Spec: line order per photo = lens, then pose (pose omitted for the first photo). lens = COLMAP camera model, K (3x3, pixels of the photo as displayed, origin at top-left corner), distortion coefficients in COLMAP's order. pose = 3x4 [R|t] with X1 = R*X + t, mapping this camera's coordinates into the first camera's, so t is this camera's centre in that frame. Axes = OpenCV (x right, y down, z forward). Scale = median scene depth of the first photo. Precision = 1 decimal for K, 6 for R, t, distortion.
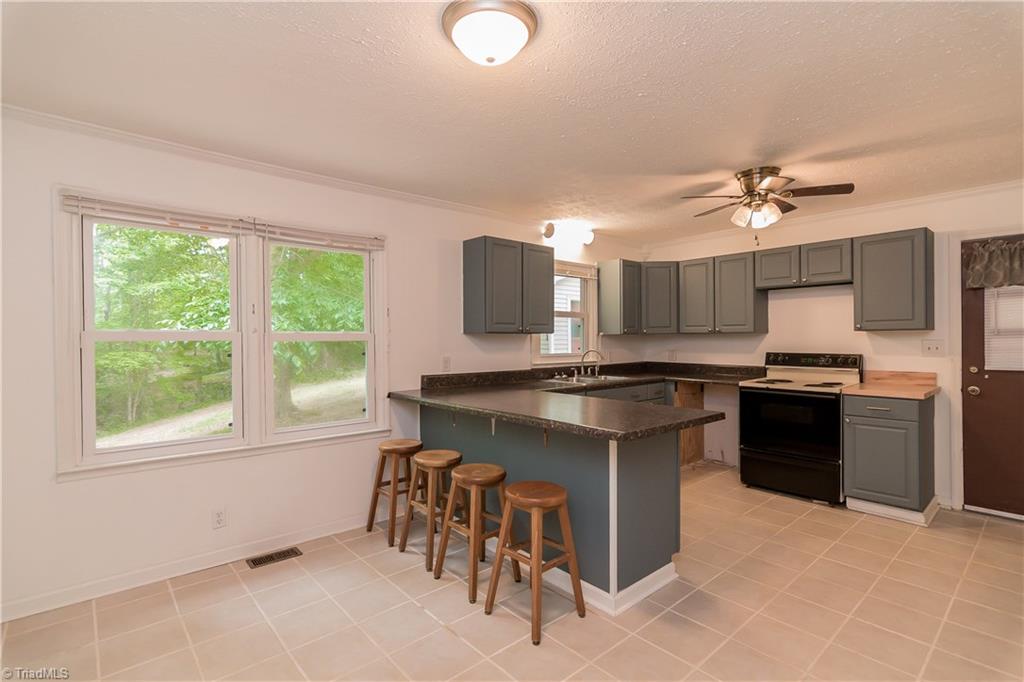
lens RADIAL K [[489.7, 0, 509.2], [0, 489.7, 340.2], [0, 0, 1]] dist [0.002598, 0.001365]
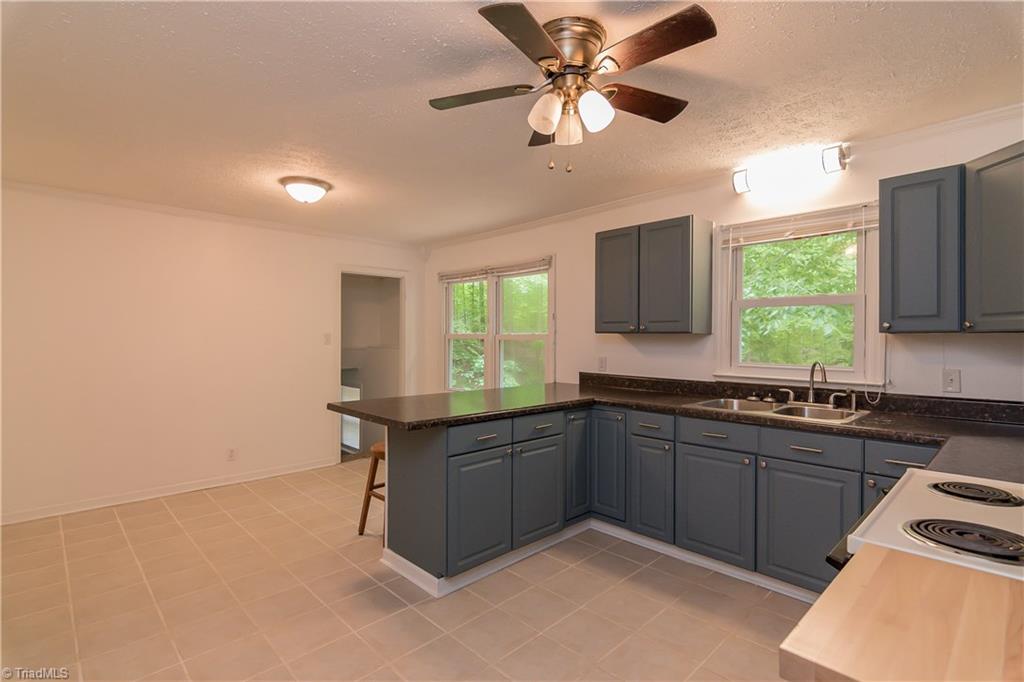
lens RADIAL K [[489.7, 0, 509.2], [0, 489.7, 340.2], [0, 0, 1]] dist [0.002598, 0.001365]
pose [[0.039655, 0.009377, -0.999169, 0.849603], [-0.008238, 0.999925, 0.009057, -0.007764], [0.999179, 0.007872, 0.039729, 0.734918]]
